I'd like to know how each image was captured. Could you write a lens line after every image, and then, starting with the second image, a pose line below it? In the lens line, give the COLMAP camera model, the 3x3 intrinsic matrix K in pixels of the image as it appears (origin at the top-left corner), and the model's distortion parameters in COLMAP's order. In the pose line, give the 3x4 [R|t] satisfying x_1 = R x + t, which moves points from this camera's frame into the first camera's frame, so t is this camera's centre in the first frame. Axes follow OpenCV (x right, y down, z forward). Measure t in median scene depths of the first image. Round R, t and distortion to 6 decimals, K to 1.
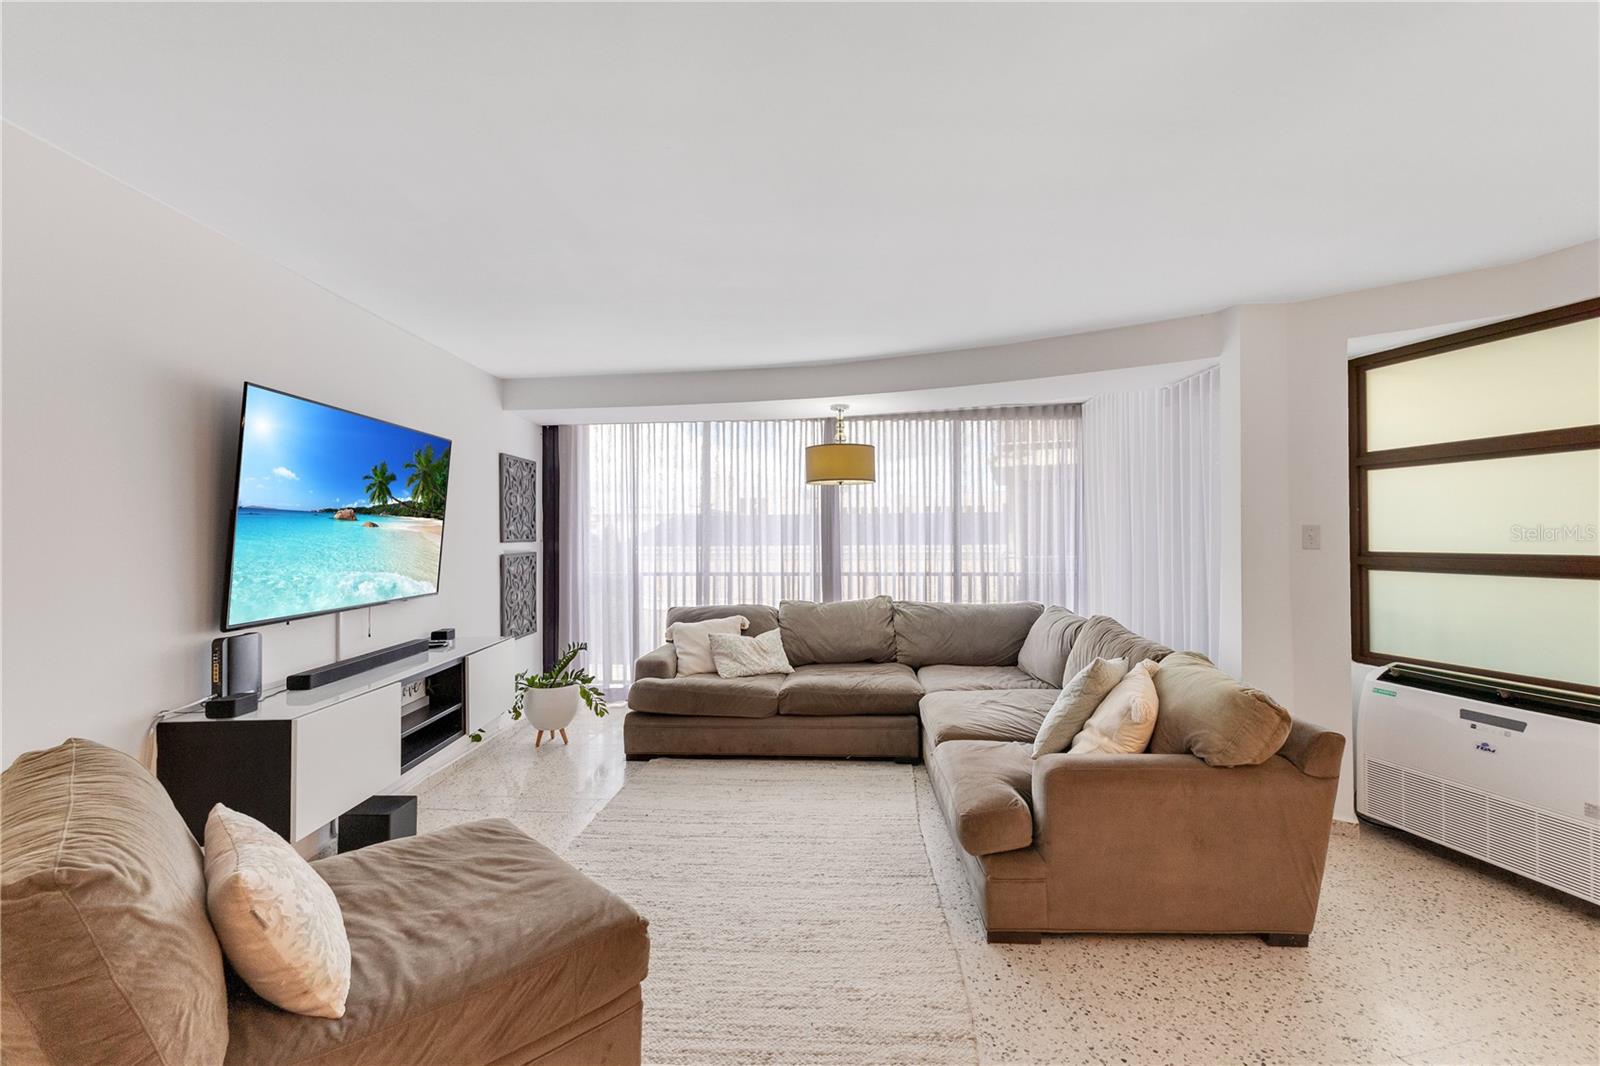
lens RADIAL K [[723.4, 0, 800.0], [0, 723.4, 533.0], [0, 0, 1]] dist [-0.001173, -0.000250]
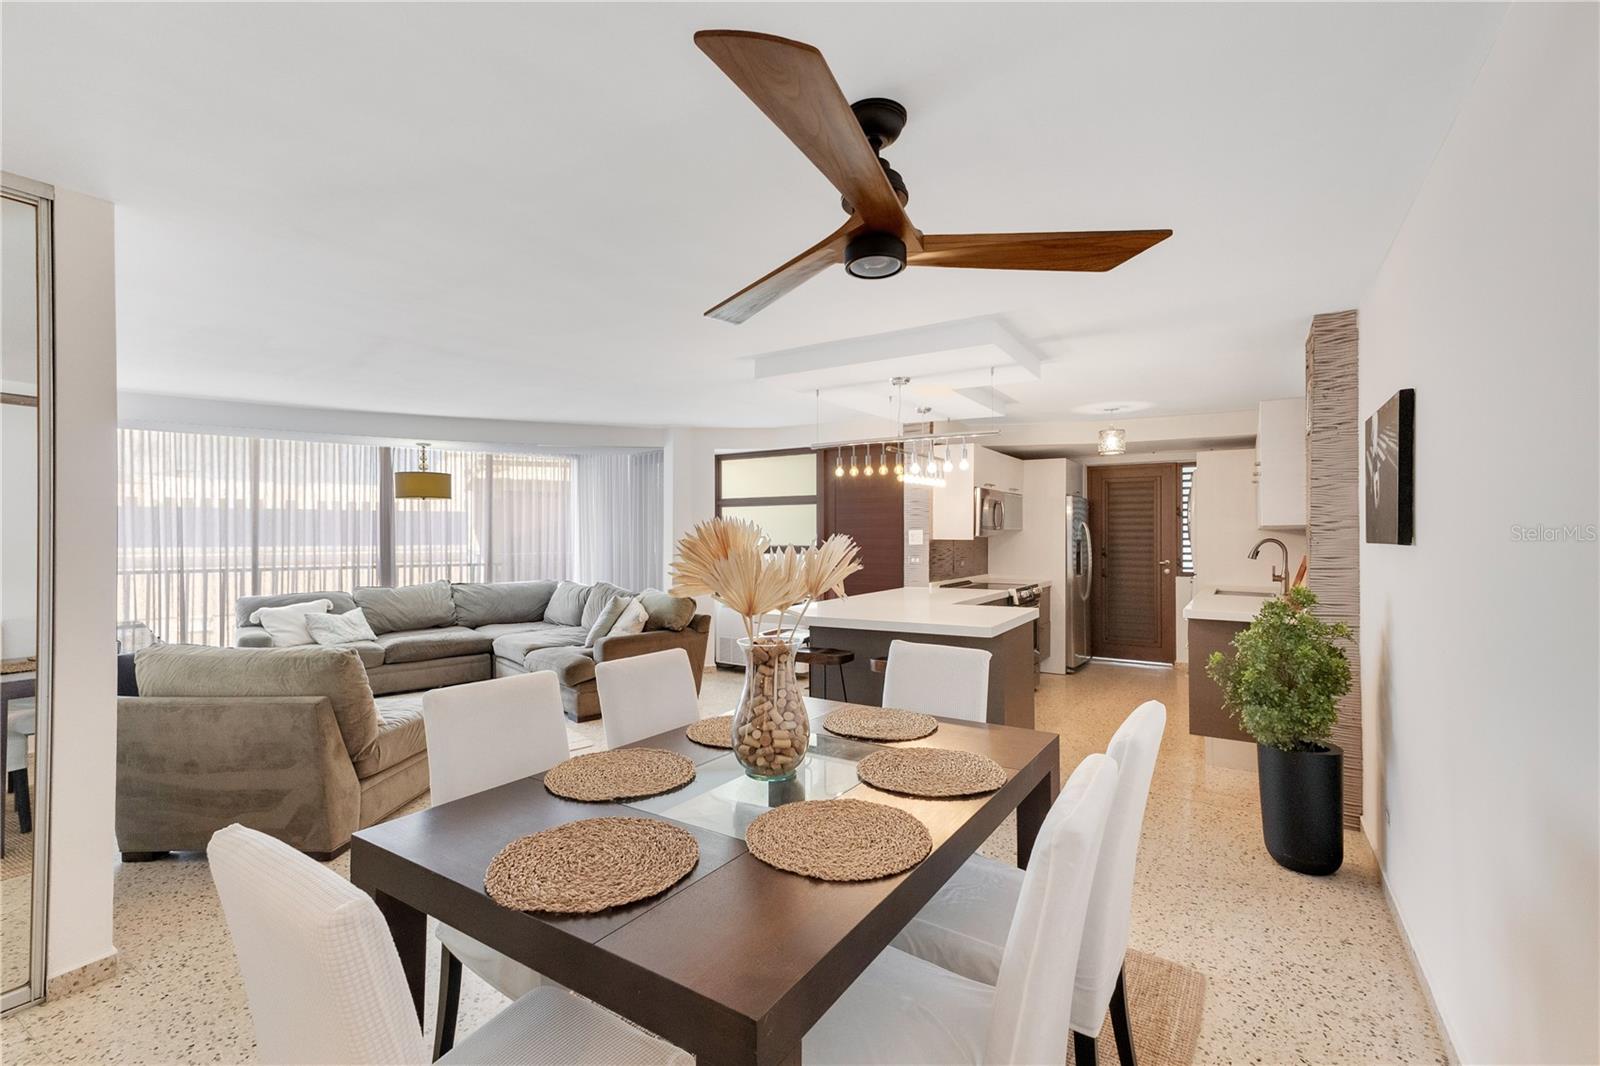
lens RADIAL K [[723.4, 0, 800.0], [0, 723.4, 533.0], [0, 0, 1]] dist [-0.001173, -0.000250]
pose [[0.726056, 0.010638, 0.687553, -0.375718], [-0.008411, 0.999943, -0.006590, 0.000326], [-0.687584, -0.000998, 0.726104, -0.518344]]
